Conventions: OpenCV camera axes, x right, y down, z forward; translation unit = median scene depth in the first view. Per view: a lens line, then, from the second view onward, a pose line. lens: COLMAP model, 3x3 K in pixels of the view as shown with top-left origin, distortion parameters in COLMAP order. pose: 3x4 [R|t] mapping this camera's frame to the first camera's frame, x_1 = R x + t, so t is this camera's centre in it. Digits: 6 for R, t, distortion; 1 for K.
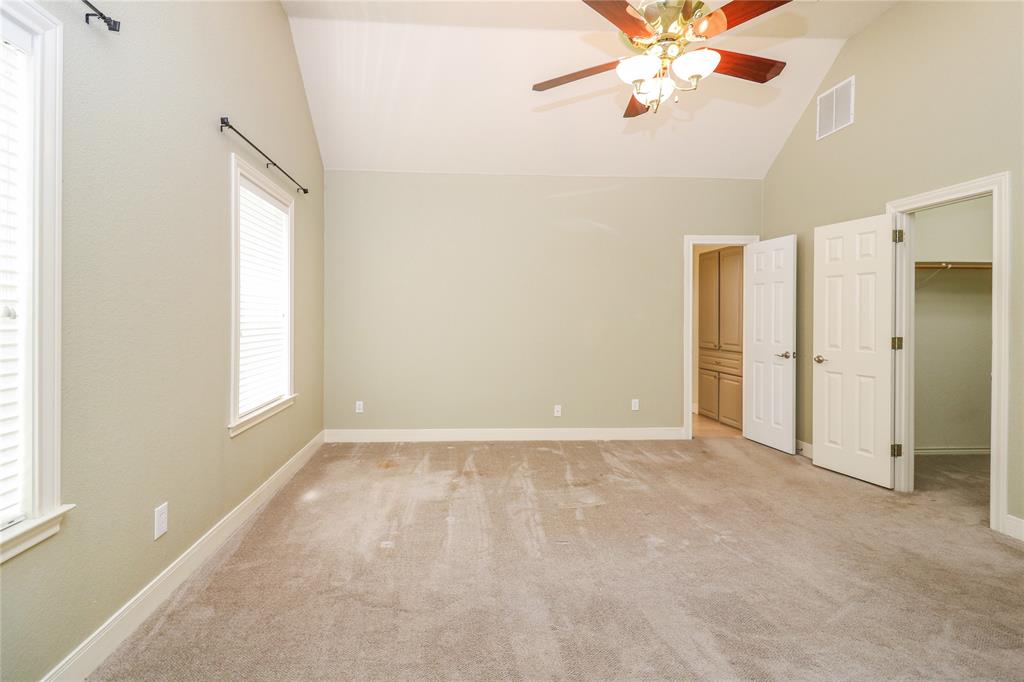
lens RADIAL K [[478.4, 0, 501.7], [0, 478.4, 318.7], [0, 0, 1]] dist [0.001020, -0.003380]
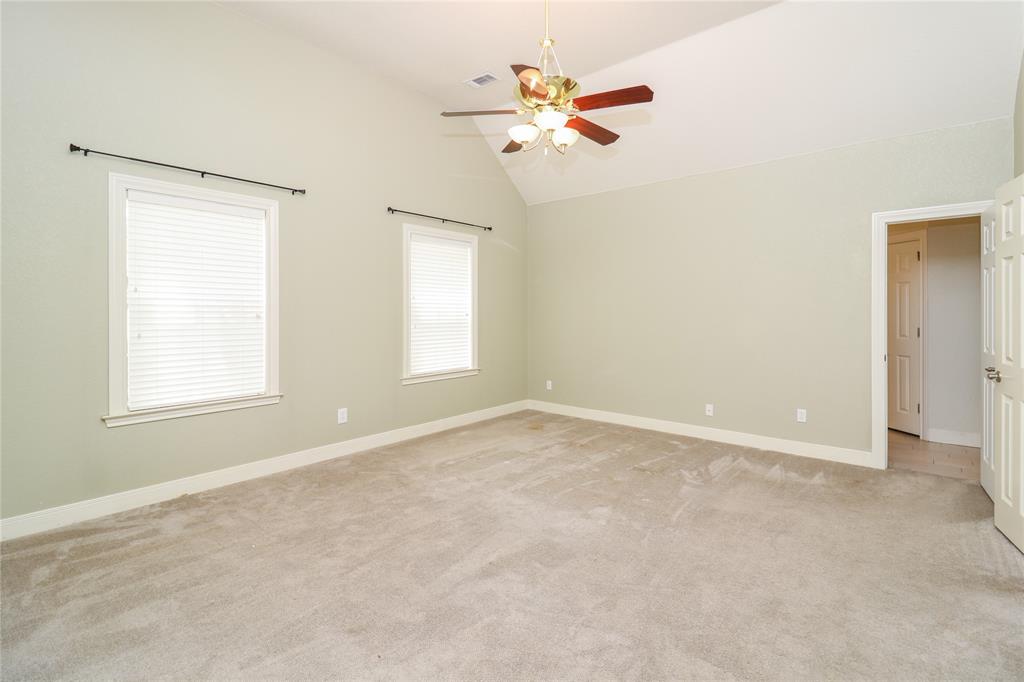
lens RADIAL K [[478.4, 0, 520.2], [0, 478.4, 316.7], [0, 0, 1]] dist [0.001020, -0.003380]
pose [[0.725039, 0.000539, -0.688707, 0.812731], [0.001752, 0.999995, 0.002627, -0.006129], [0.688705, -0.003111, 0.725035, 0.020124]]
